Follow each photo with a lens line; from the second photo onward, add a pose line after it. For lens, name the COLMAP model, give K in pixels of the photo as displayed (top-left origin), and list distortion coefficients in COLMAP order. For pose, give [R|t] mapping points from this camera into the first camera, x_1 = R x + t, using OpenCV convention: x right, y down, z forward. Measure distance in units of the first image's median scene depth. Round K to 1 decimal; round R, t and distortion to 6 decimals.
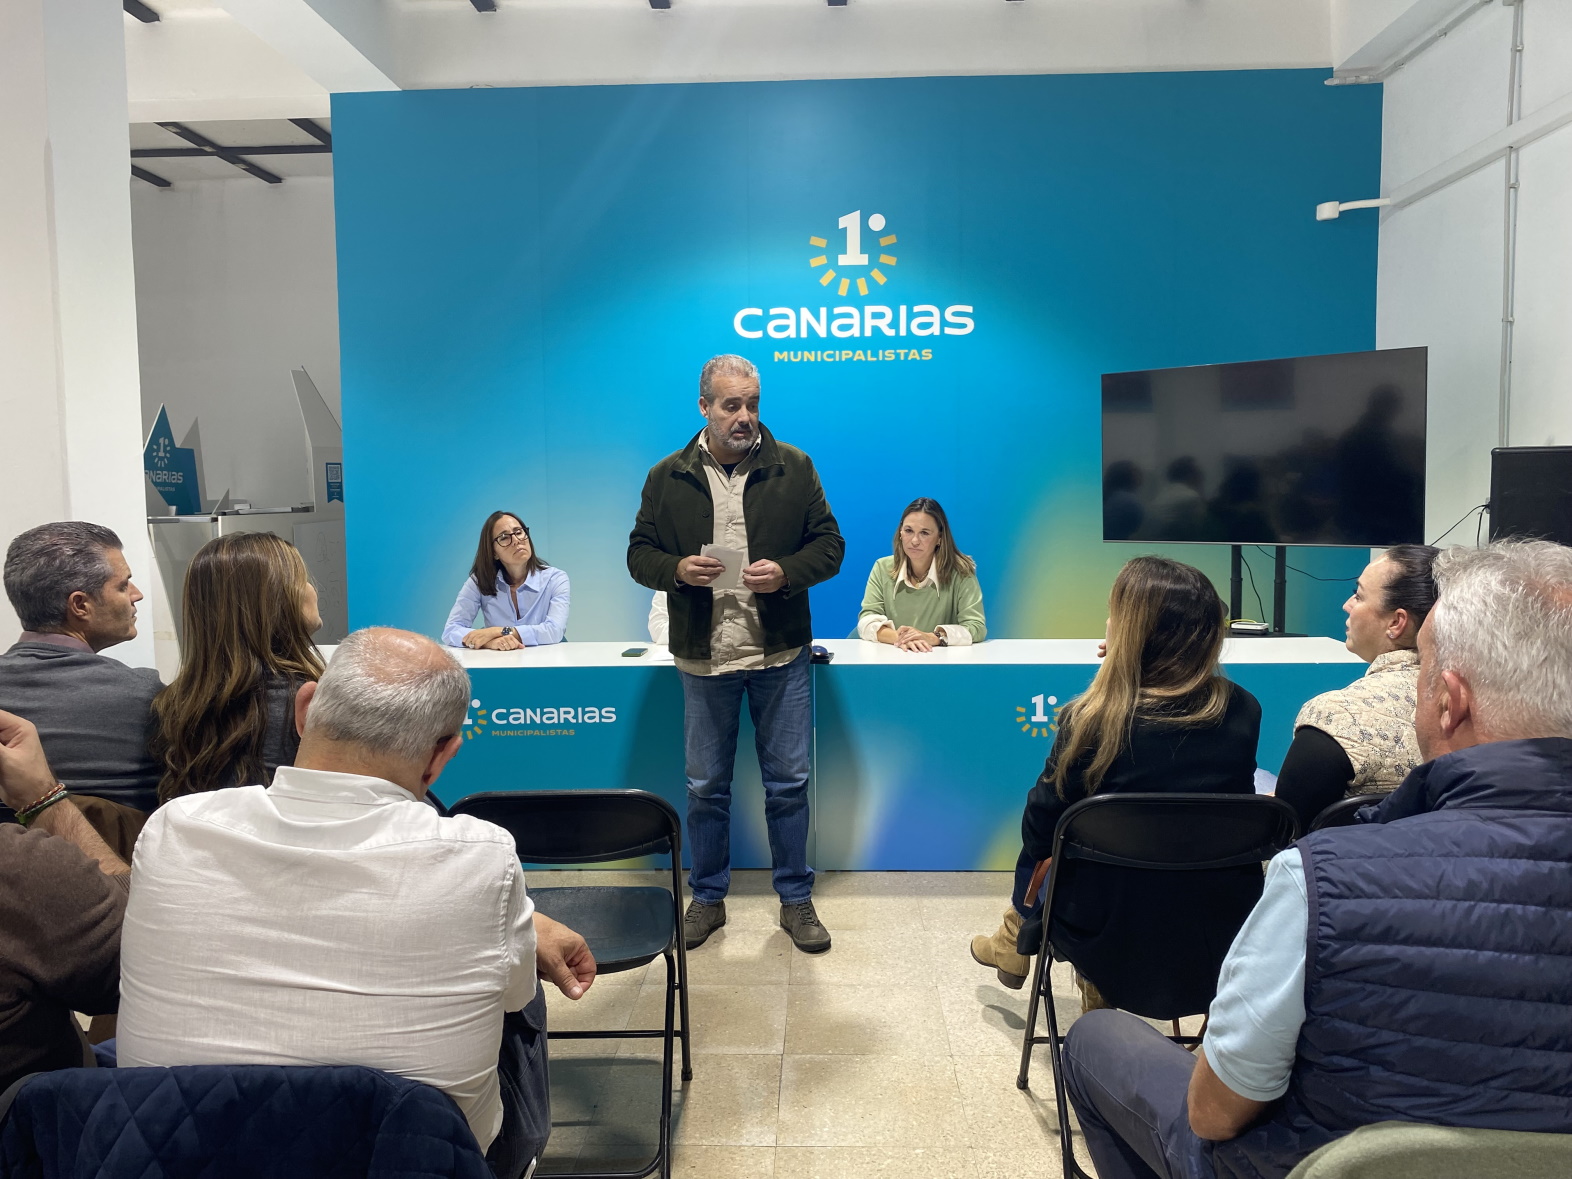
lens RADIAL K [[1195.2, 0, 785.3], [0, 1195.2, 596.1], [0, 0, 1]] dist [0.011801, -0.003398]
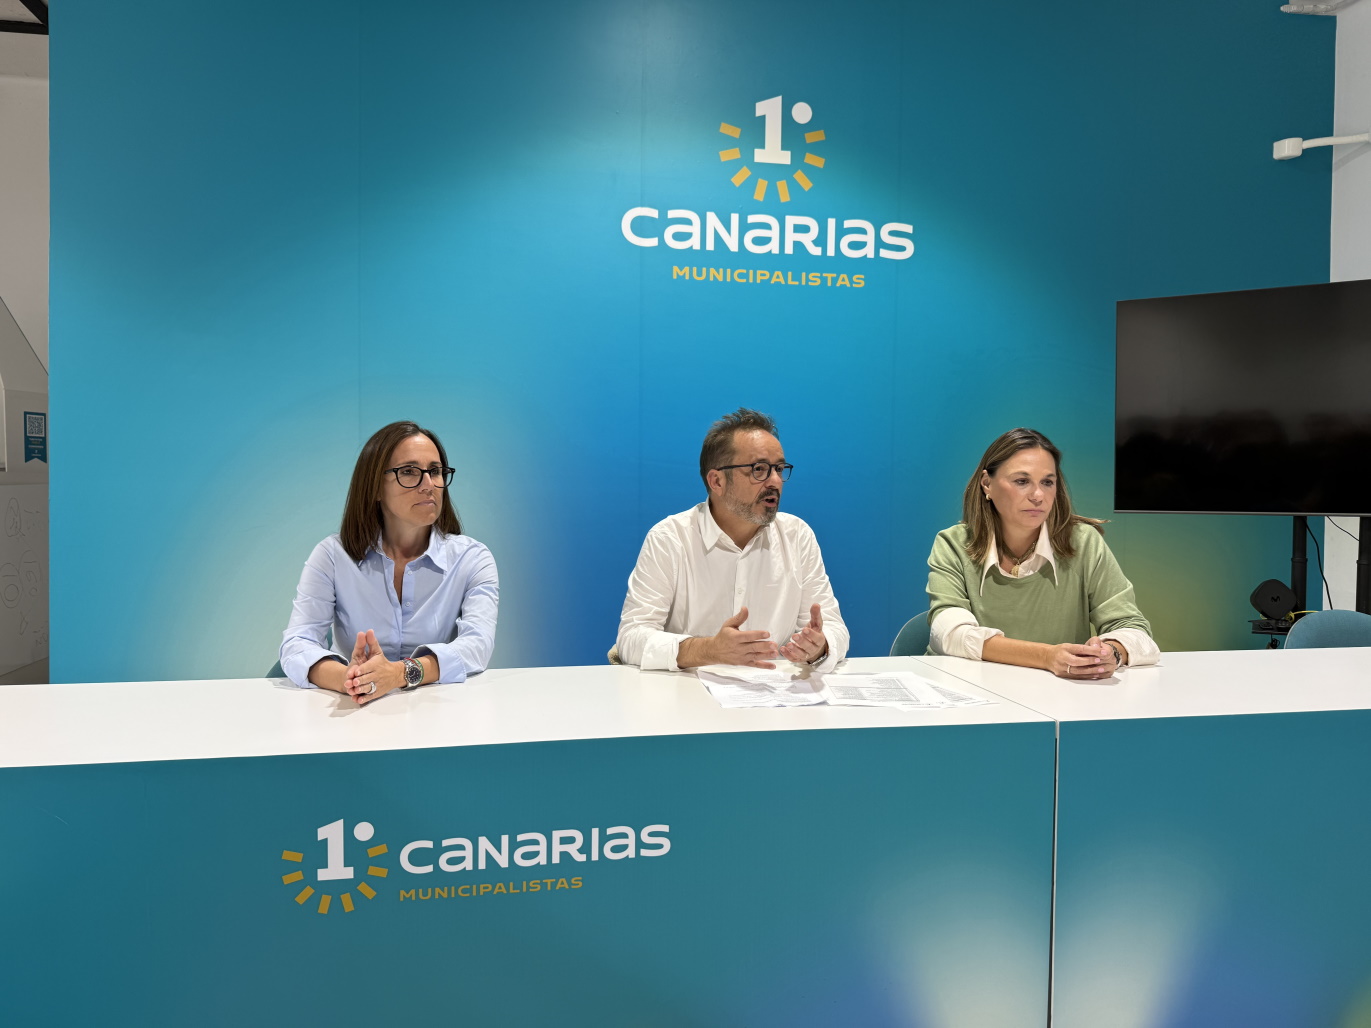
lens RADIAL K [[1003.5, 0, 680.1], [0, 1003.5, 520.4], [0, 0, 1]] dist [-0.003903, 0.000934]
pose [[0.977606, 0.009681, 0.210219, -0.139717], [0.002716, 0.998278, -0.058604, -0.002332], [-0.210424, 0.057863, 0.975896, 0.378172]]
